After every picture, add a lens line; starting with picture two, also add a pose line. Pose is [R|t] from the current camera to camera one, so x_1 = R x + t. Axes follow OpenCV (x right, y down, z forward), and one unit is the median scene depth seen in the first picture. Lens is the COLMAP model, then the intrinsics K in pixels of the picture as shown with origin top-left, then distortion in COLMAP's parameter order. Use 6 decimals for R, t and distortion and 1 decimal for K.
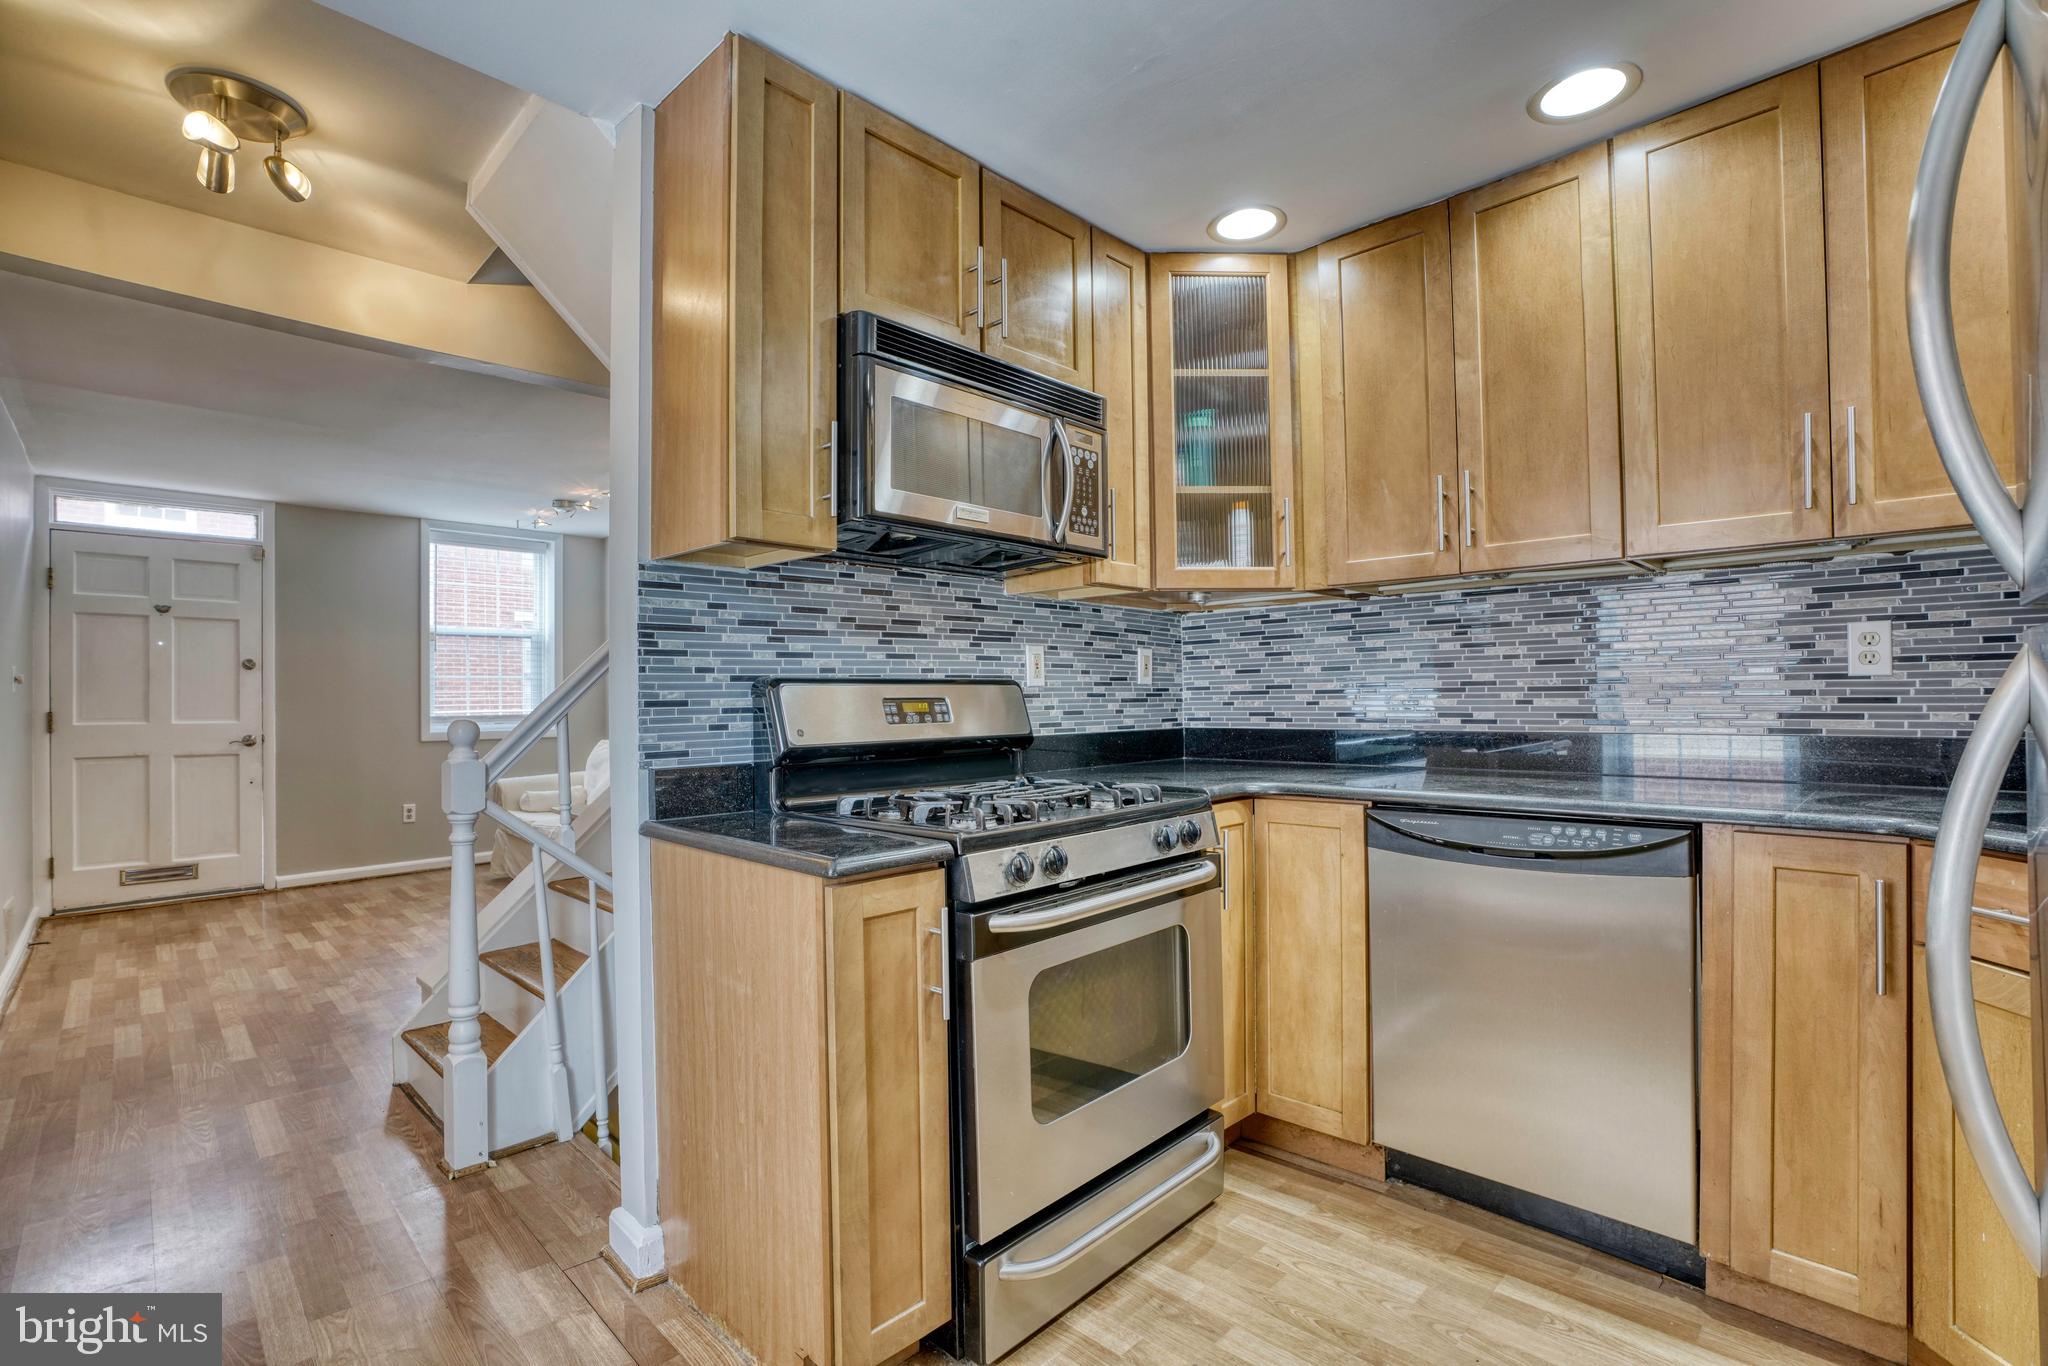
lens RADIAL K [[969.8, 0, 1024.0], [0, 969.8, 683.0], [0, 0, 1]] dist [-0.063419, 0.026616]
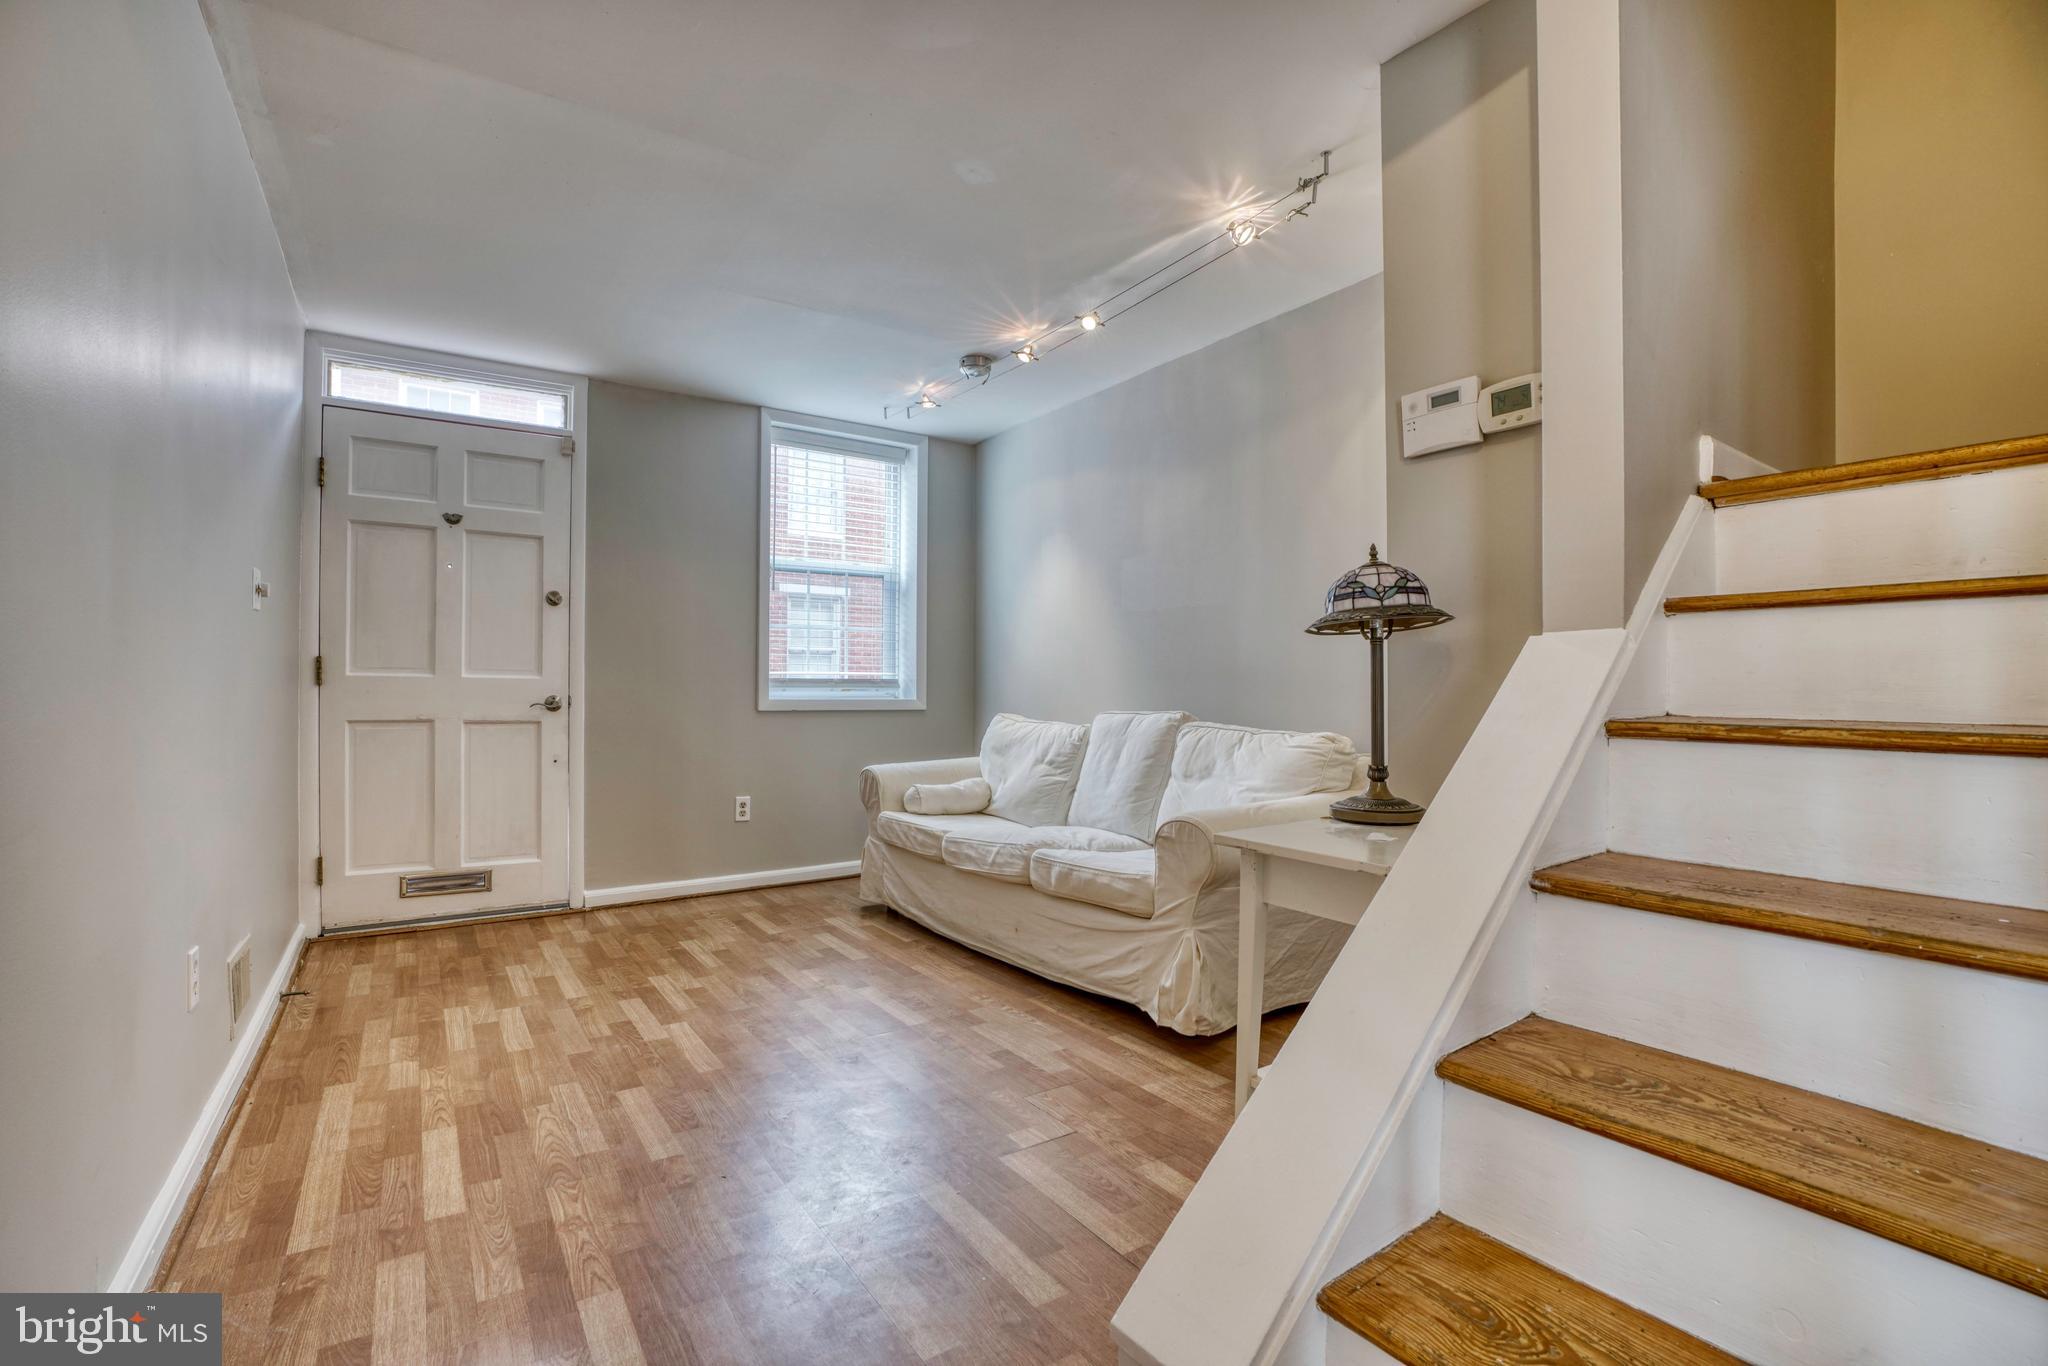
lens RADIAL K [[969.8, 0, 1024.0], [0, 969.8, 683.0], [0, 0, 1]] dist [-0.063419, 0.026616]
pose [[0.980977, 0.012007, -0.193752, -0.338109], [-0.010999, 0.999920, 0.006279, 0.038437], [0.193812, -0.004028, 0.981031, 0.359708]]
